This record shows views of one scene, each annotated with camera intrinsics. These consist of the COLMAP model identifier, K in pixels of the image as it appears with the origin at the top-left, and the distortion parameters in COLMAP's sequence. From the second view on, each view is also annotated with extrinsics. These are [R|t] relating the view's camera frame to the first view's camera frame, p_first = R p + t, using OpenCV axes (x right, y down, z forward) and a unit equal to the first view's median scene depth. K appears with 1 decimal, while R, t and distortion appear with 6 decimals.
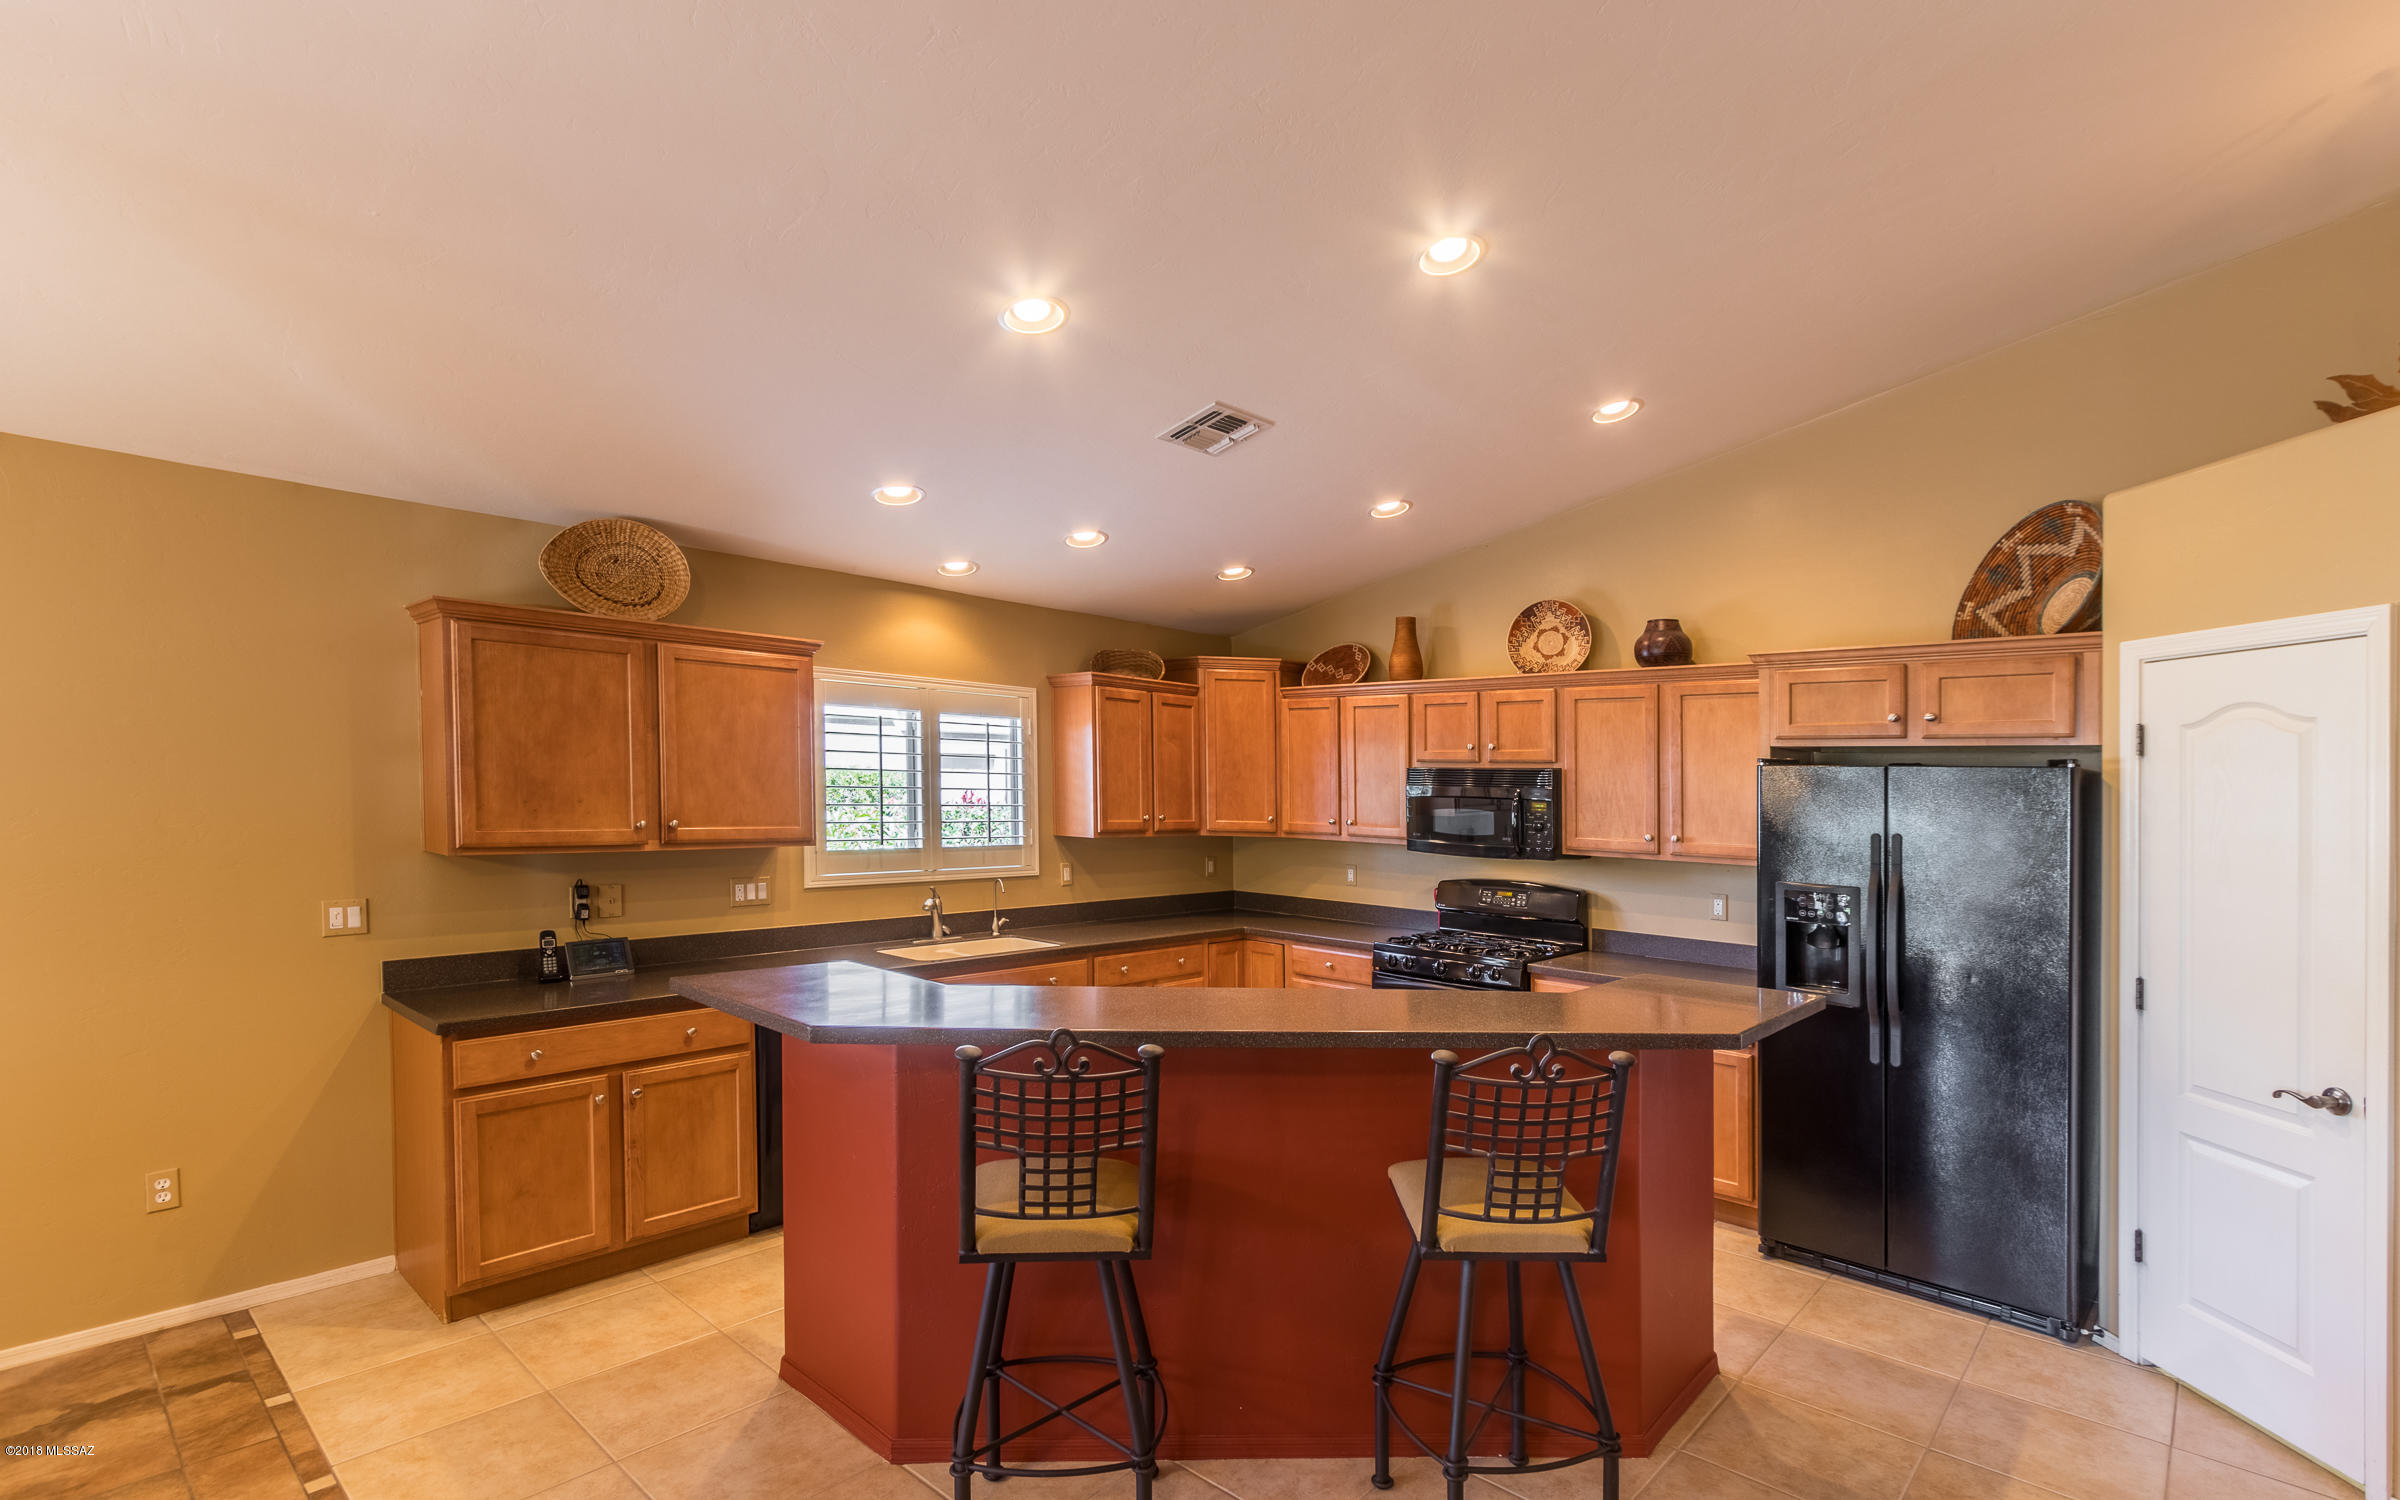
lens RADIAL K [[1148.5, 0, 1200.3], [0, 1148.5, 820.0], [0, 0, 1]] dist [0.001445, -0.001002]
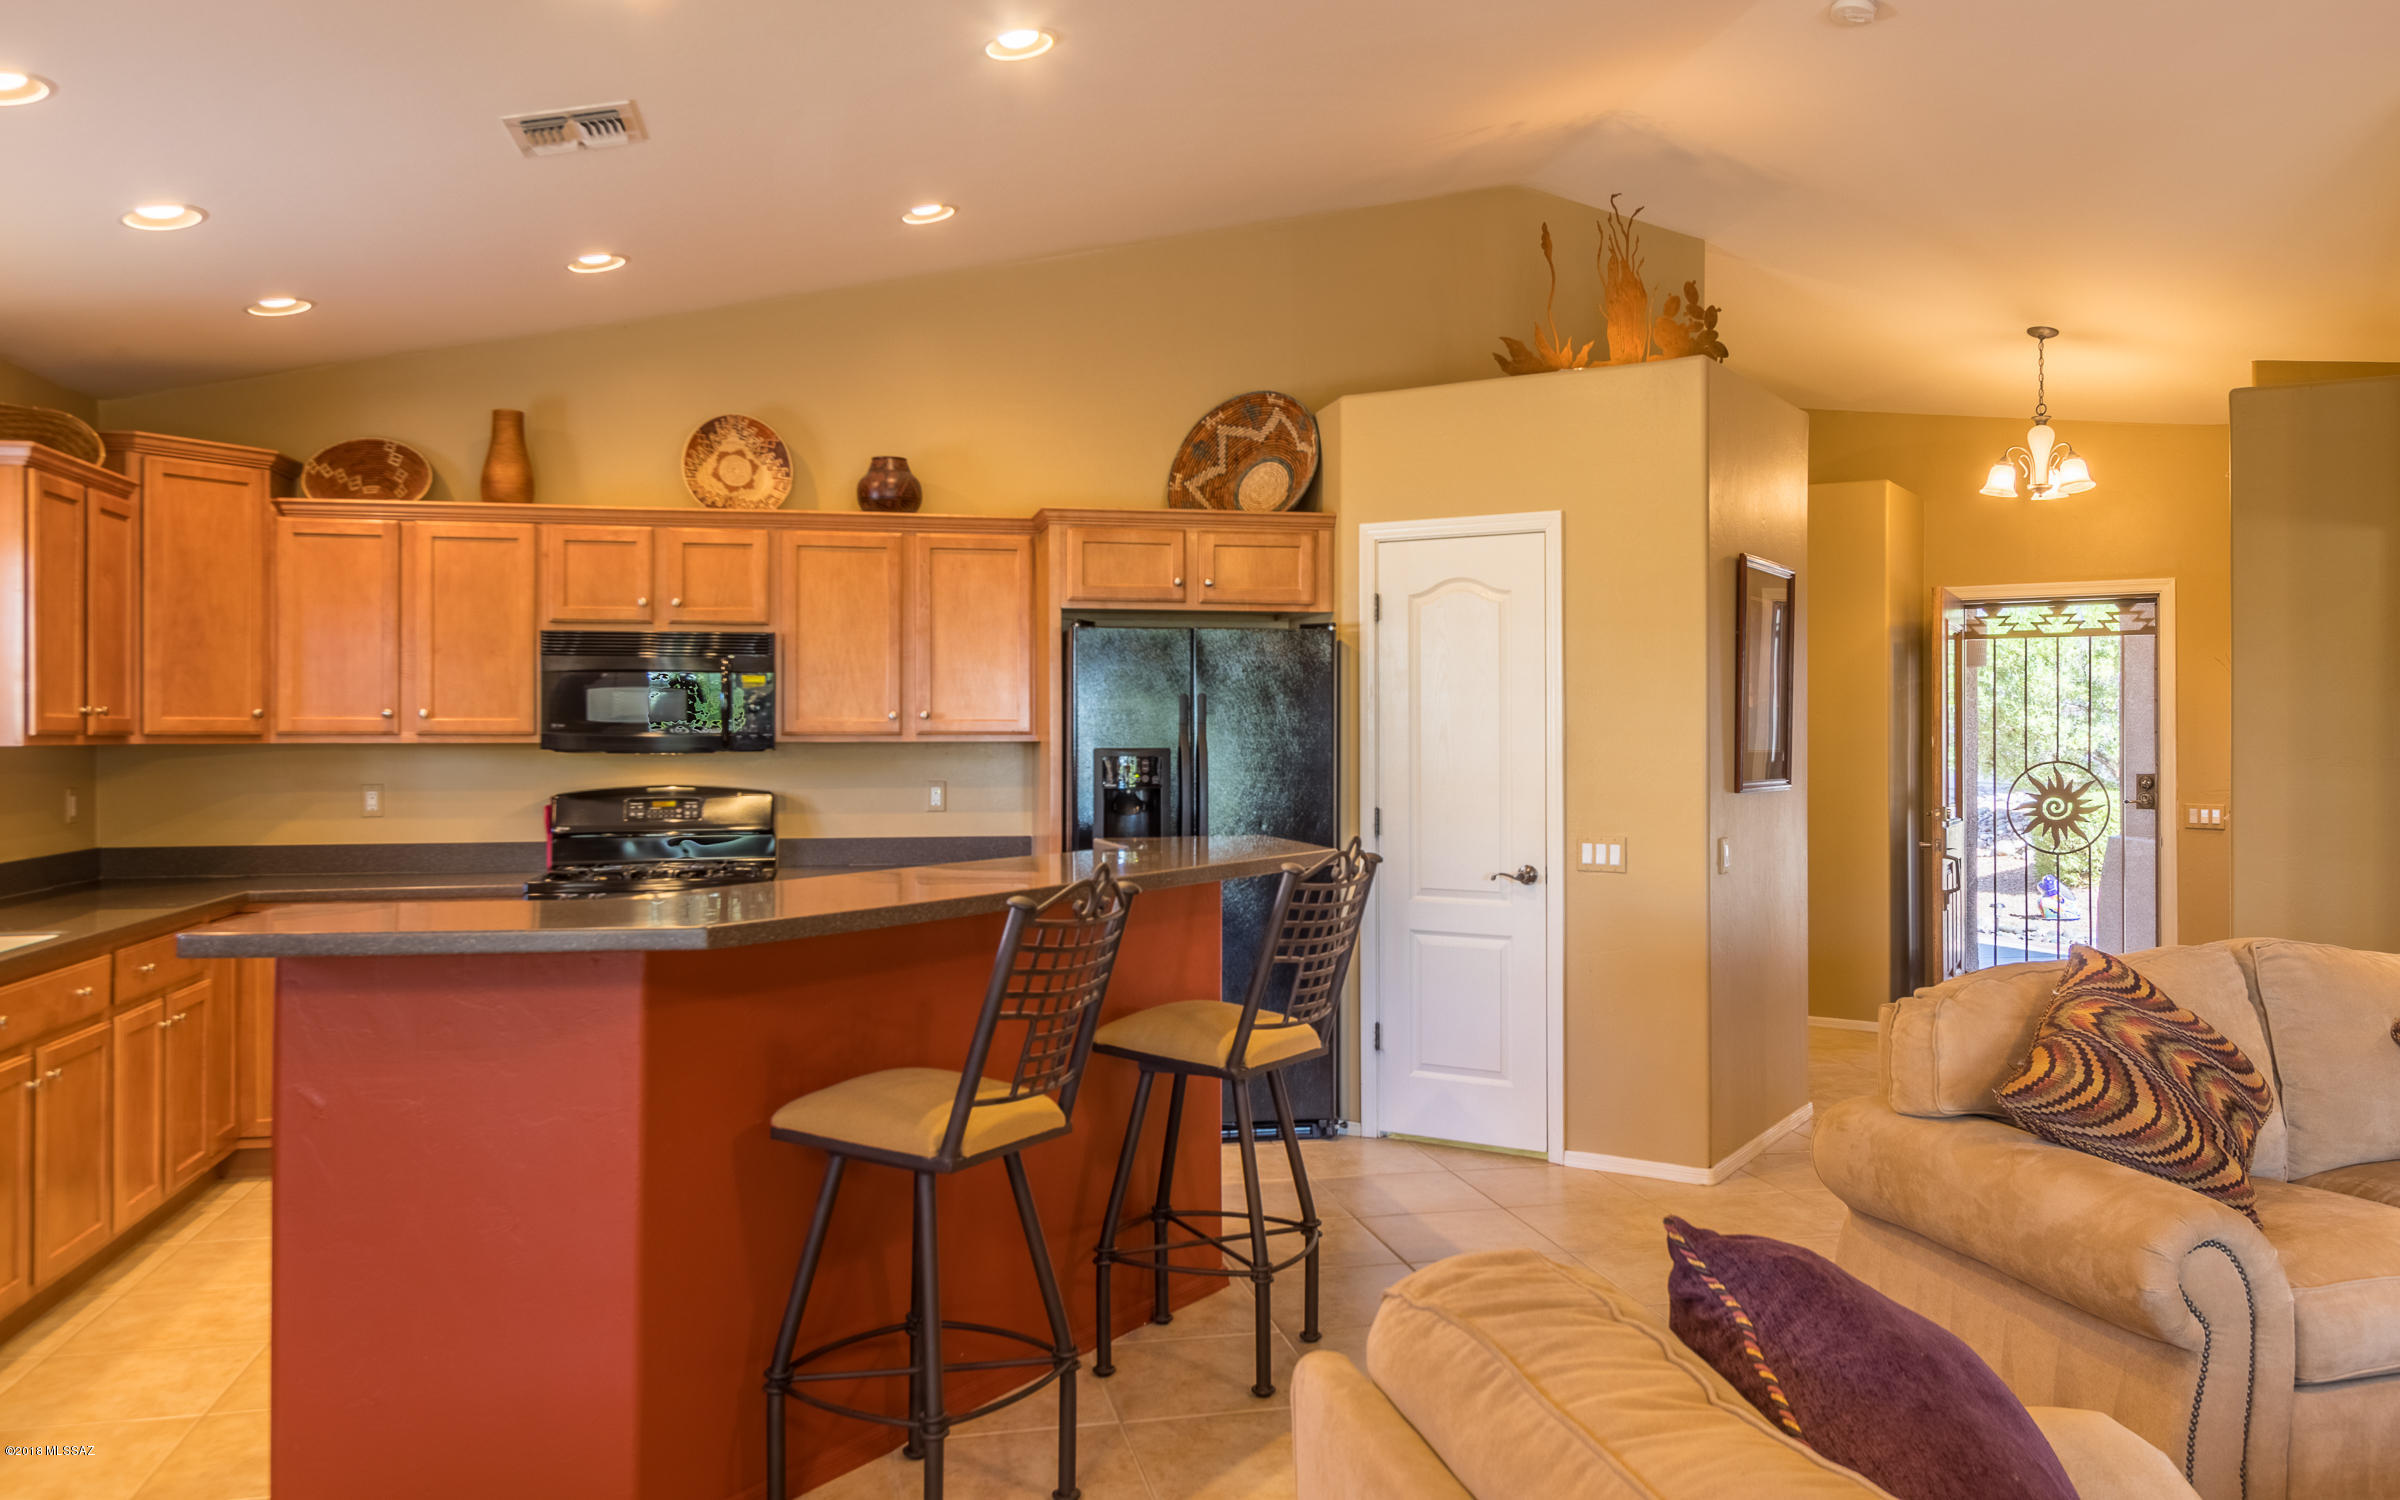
lens RADIAL K [[1872.0, 0, 1200.0], [0, 1872.0, 750.0], [0, 0, 1]] dist [0.015017, -0.000055]
pose [[0.565879, -0.029896, 0.823946, -0.606982], [0.038387, 0.999214, 0.009891, 0.035497], [-0.823594, 0.026031, 0.566581, 0.037052]]
